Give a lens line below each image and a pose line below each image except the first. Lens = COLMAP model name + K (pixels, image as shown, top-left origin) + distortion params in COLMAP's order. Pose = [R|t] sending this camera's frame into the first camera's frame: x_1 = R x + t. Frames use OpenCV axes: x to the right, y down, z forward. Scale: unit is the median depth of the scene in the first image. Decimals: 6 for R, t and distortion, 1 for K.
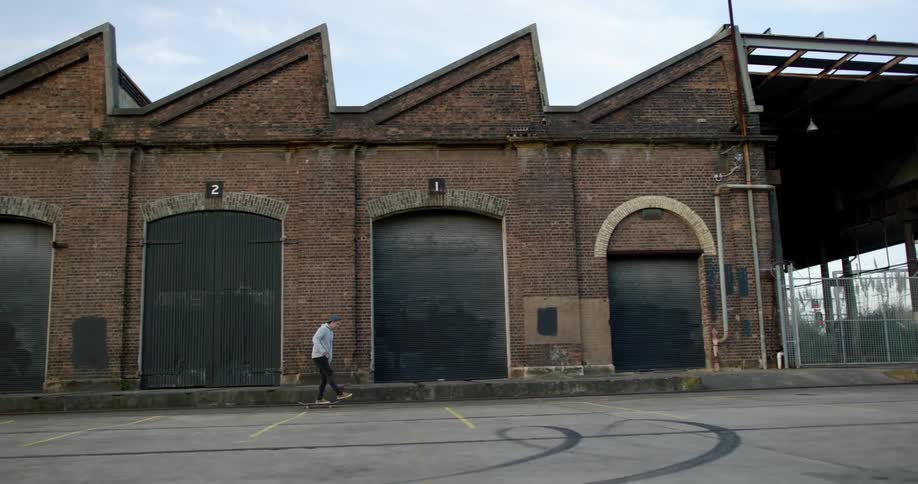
lens RADIAL K [[798.7, 0, 467.7], [0, 798.7, 245.9], [0, 0, 1]] dist [-0.041504, 0.010387]
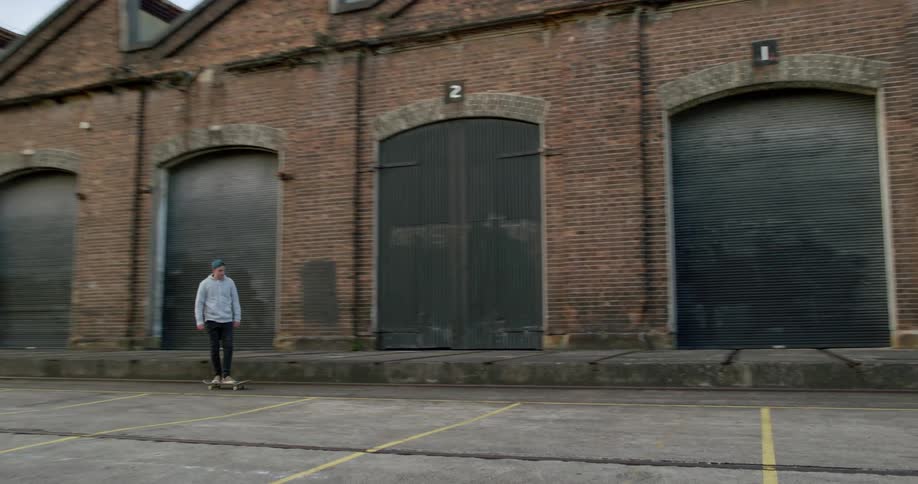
lens RADIAL K [[798.7, 0, 467.7], [0, 798.7, 245.9], [0, 0, 1]] dist [-0.041504, 0.010387]
pose [[0.901490, -0.024524, -0.432105, 0.019138], [0.051232, 0.997420, 0.050276, 0.039006], [0.429757, -0.067461, 0.900421, 0.308436]]
